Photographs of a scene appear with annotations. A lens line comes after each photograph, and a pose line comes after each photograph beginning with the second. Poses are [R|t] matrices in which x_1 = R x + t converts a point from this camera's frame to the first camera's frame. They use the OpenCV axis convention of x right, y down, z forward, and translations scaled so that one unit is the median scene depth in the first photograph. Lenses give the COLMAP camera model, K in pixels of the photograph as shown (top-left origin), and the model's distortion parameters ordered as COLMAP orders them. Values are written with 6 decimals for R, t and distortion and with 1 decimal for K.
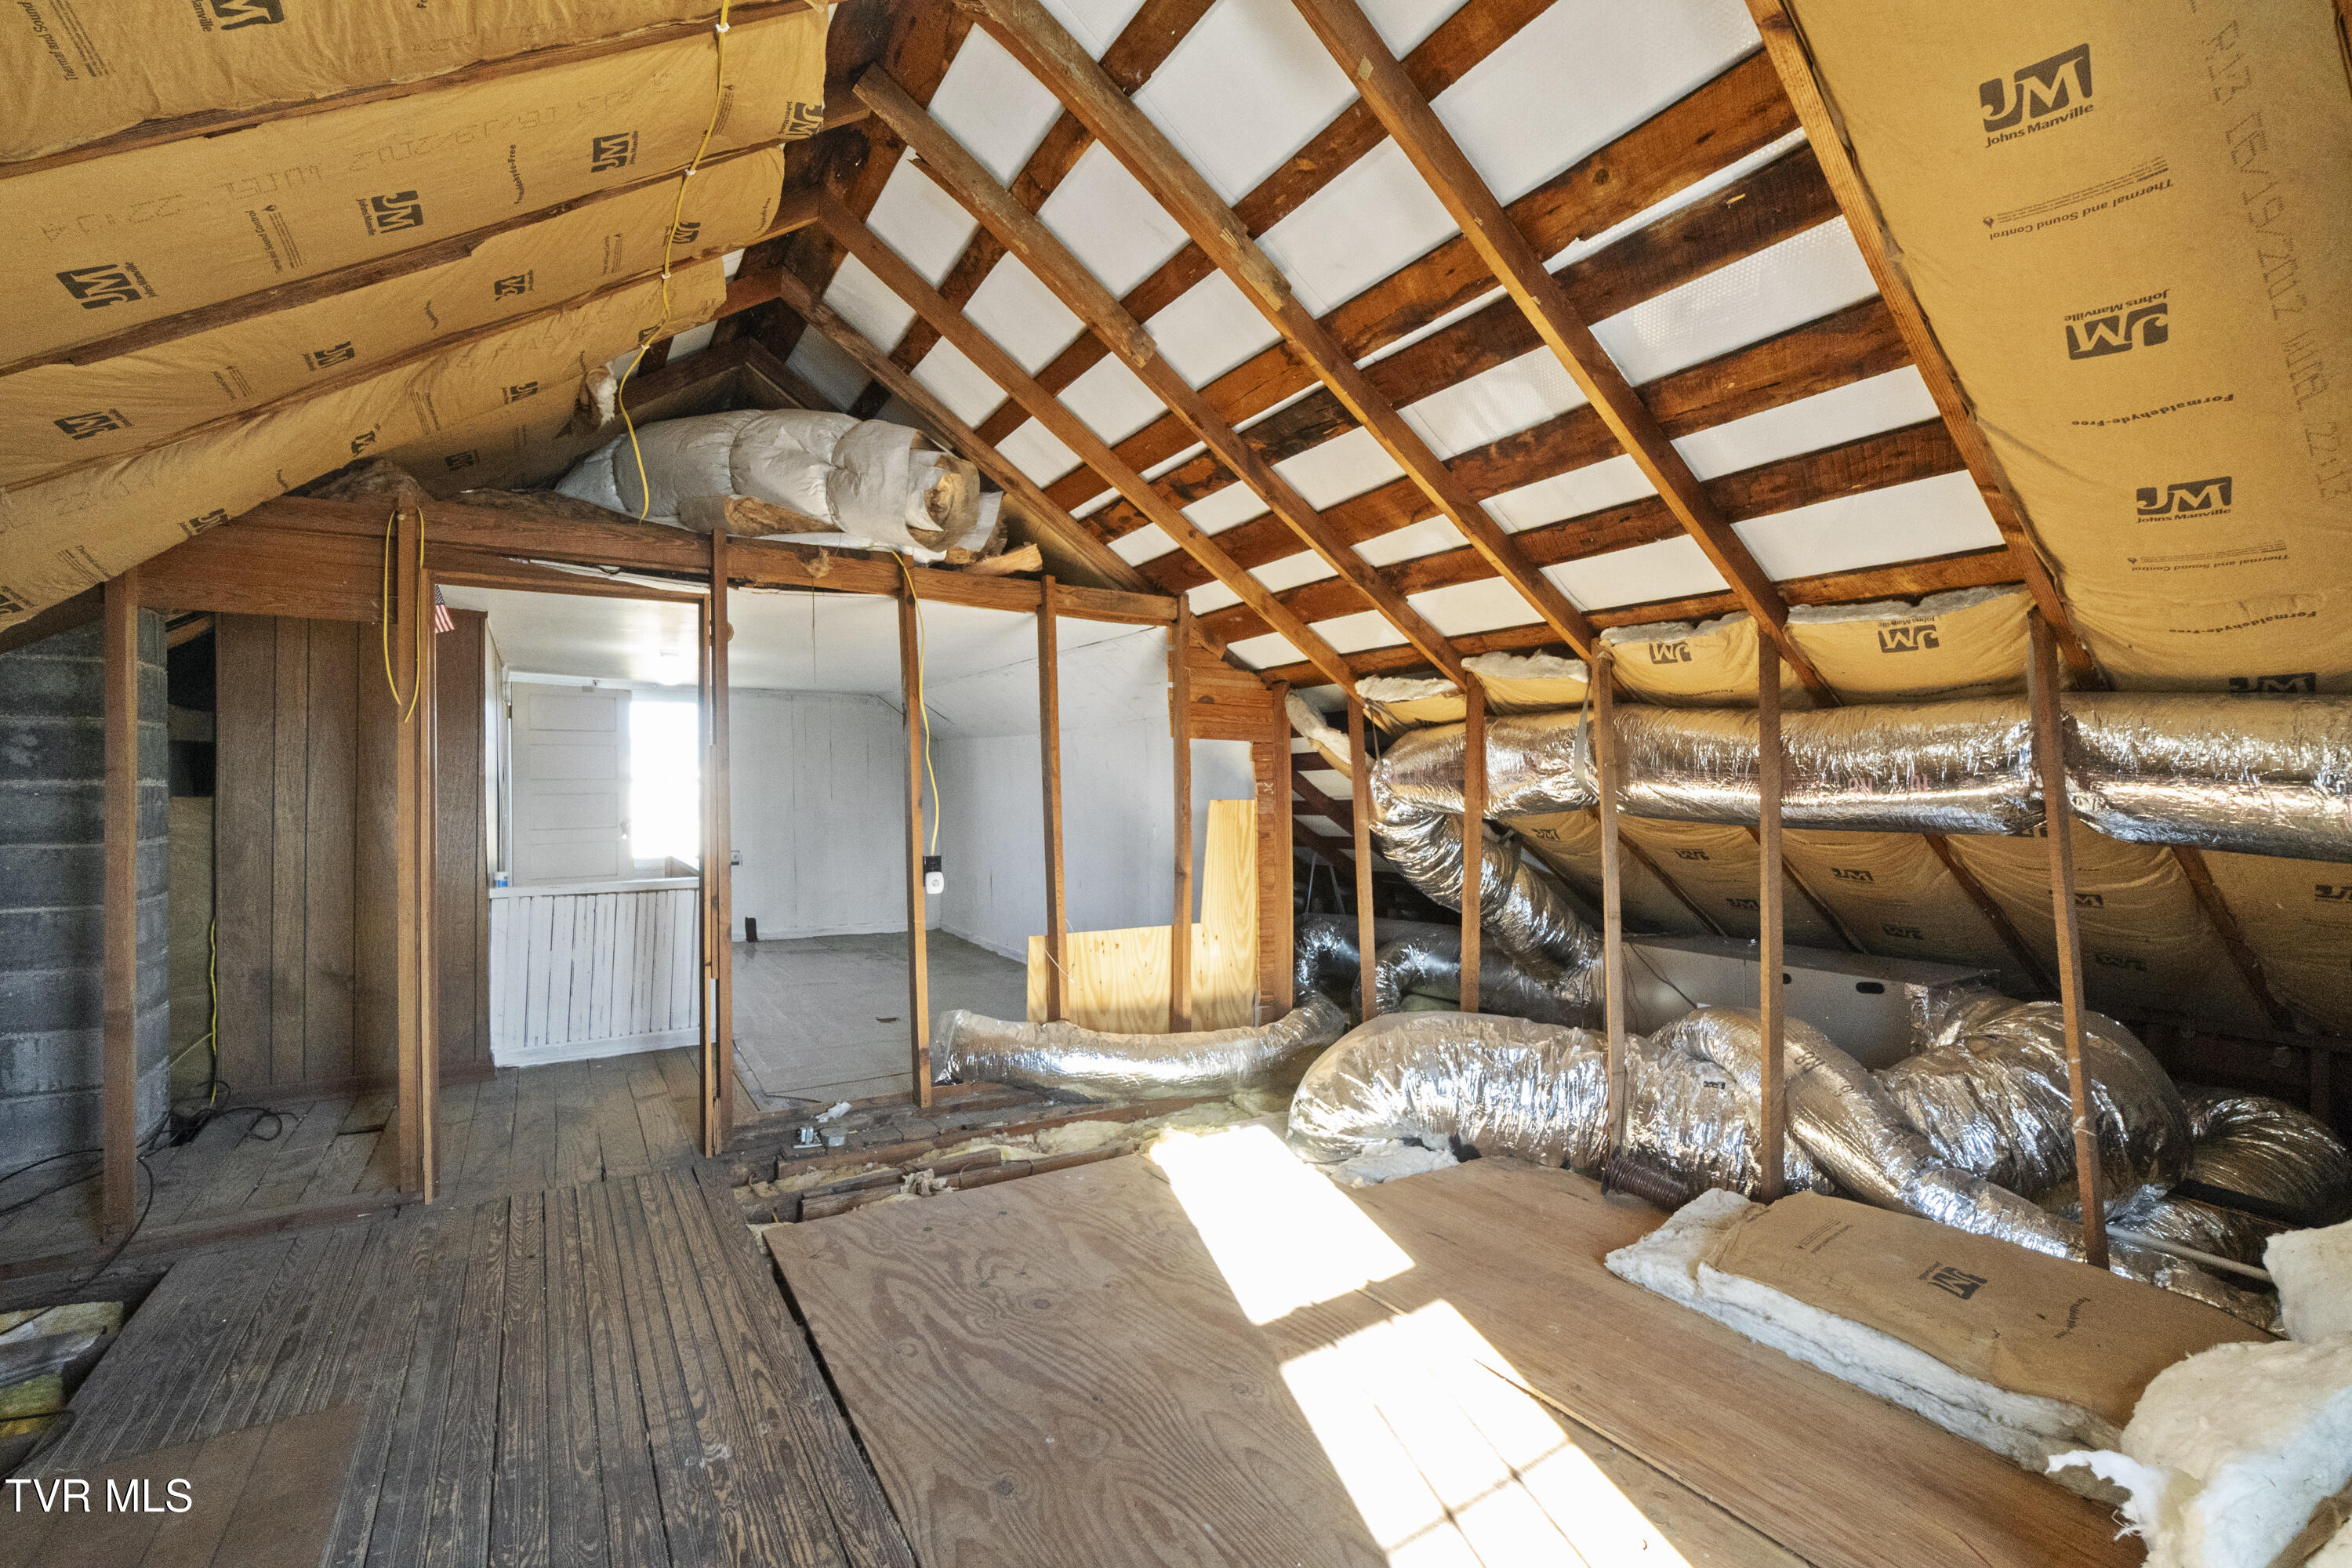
lens RADIAL K [[1022.4, 0, 1178.4], [0, 1022.4, 788.2], [0, 0, 1]] dist [-0.001630, 0.000408]
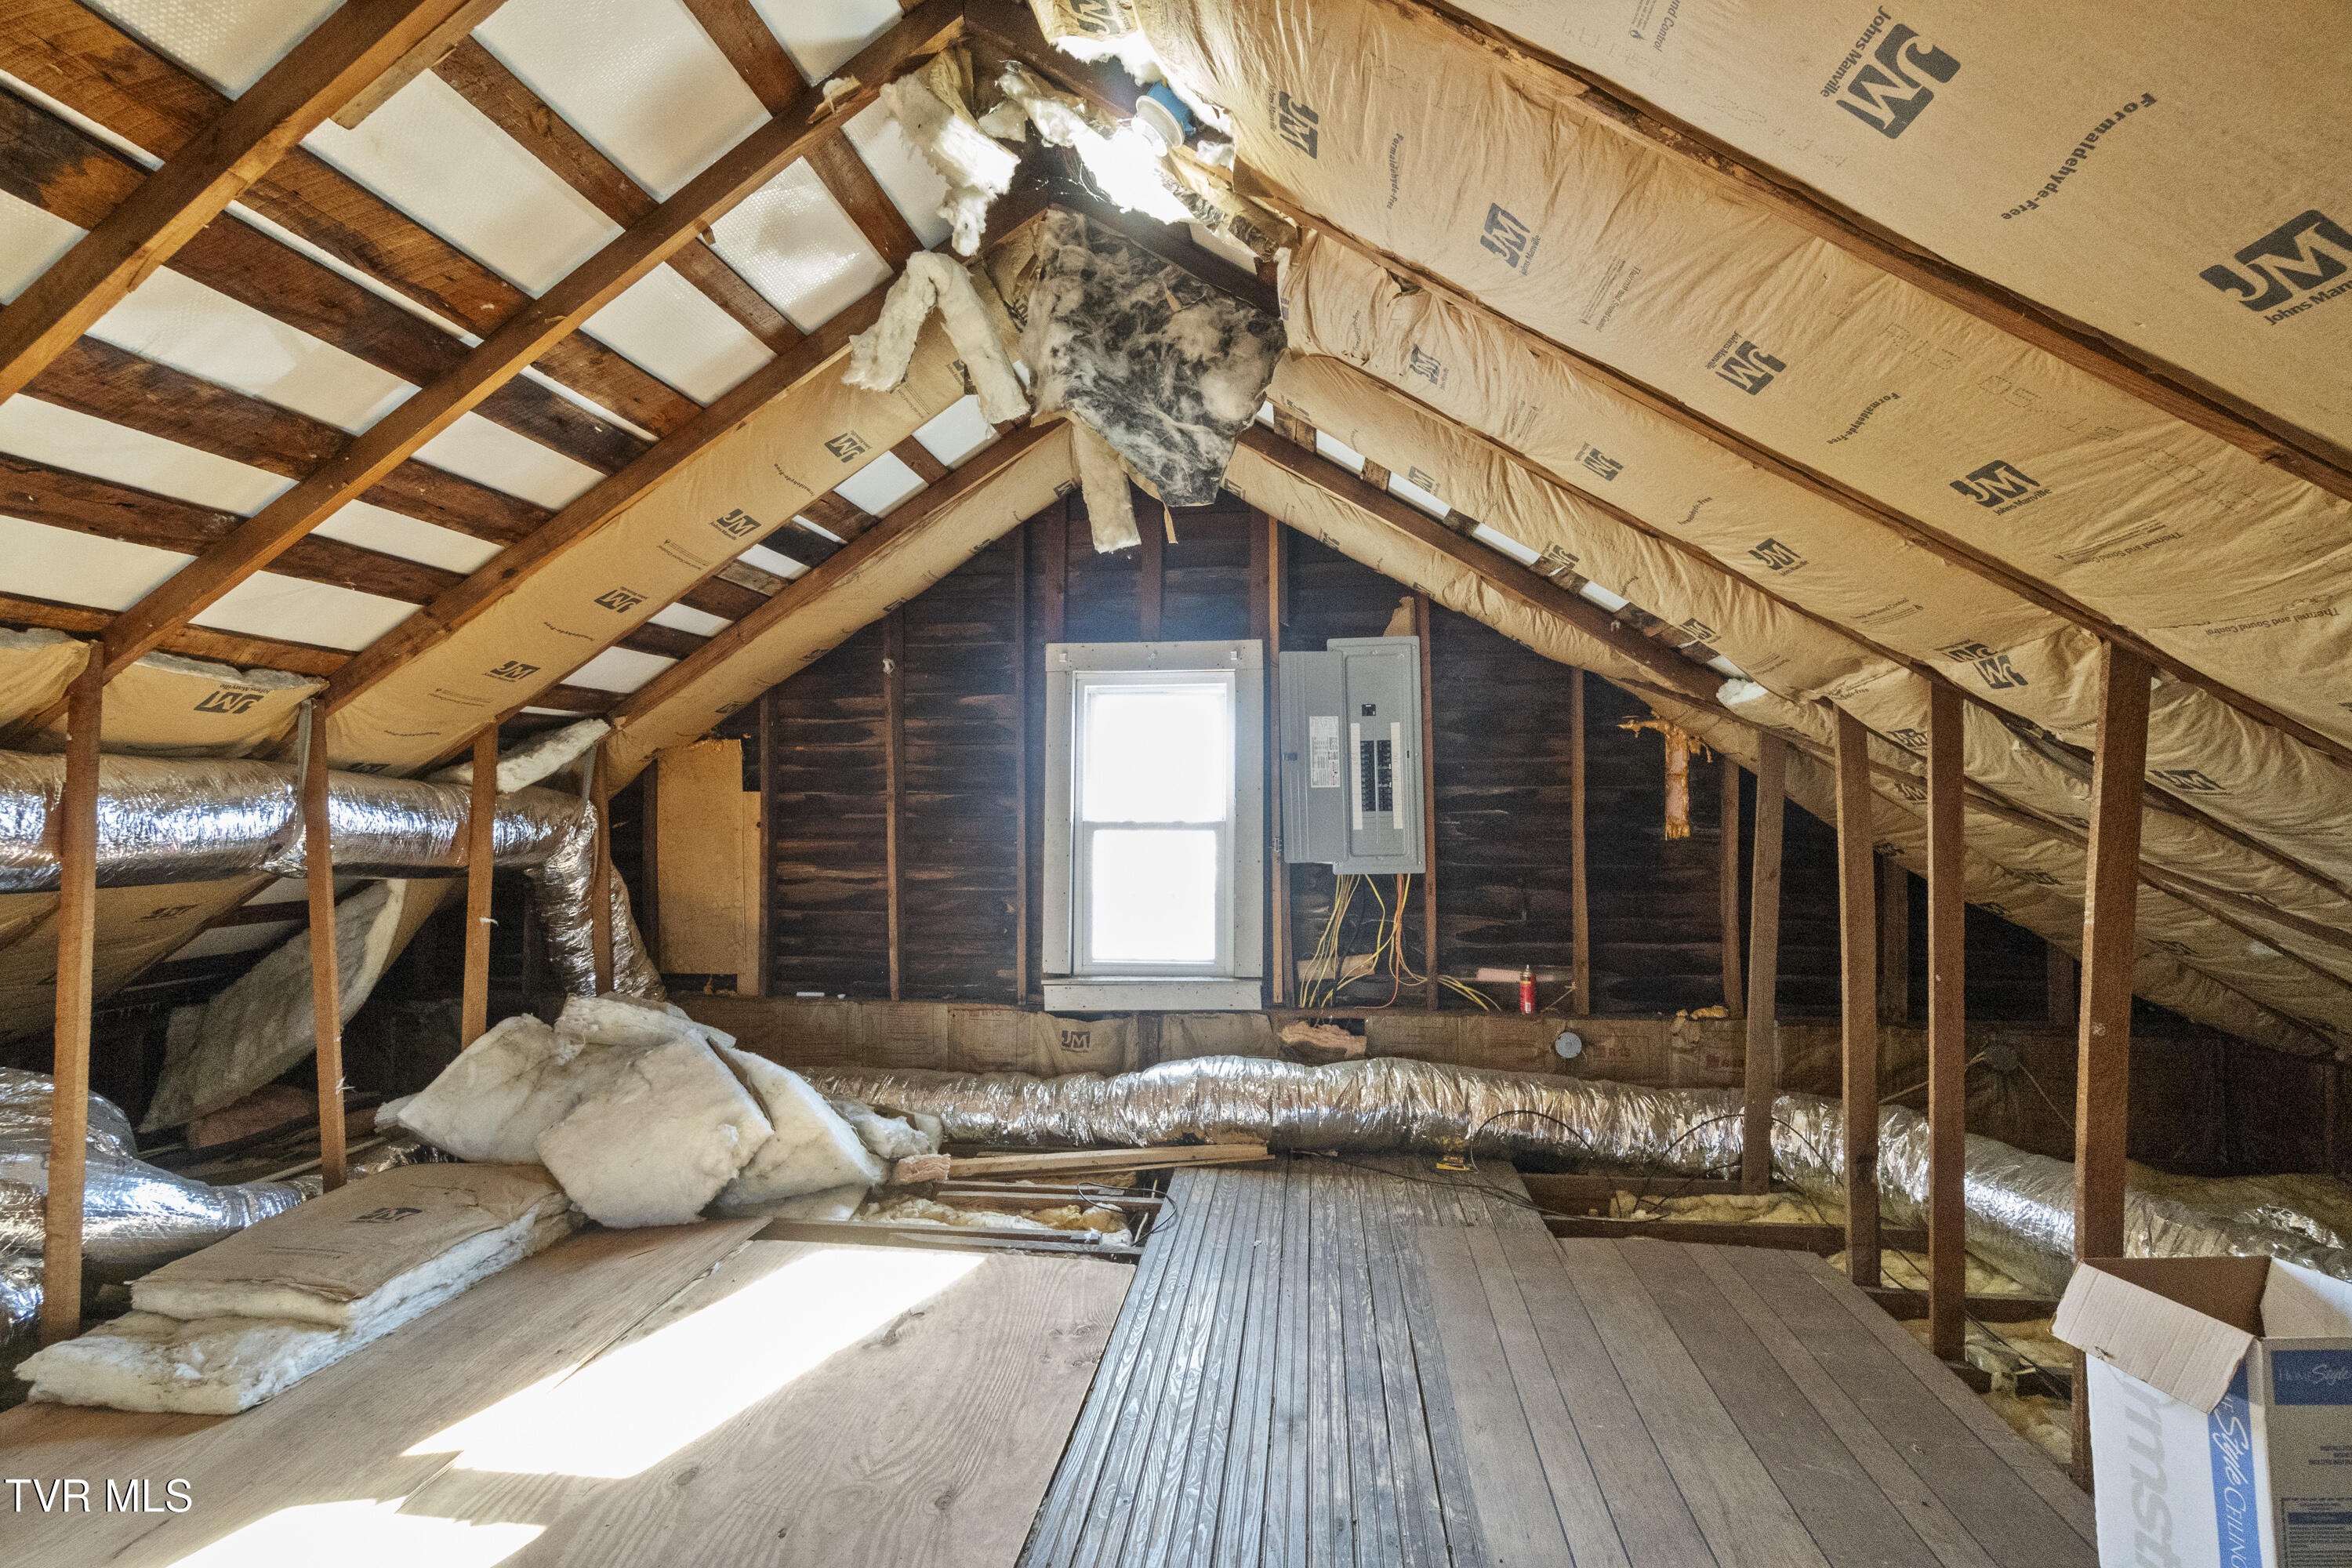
lens RADIAL K [[973.9, 0, 1189.3], [0, 973.9, 787.3], [0, 0, 1]] dist [-0.000898, -0.000006]
pose [[-0.773505, 0.021102, 0.633438, -0.788053], [0.004999, 0.999618, -0.027195, -0.025002], [-0.633770, -0.017869, -0.773315, 1.251407]]
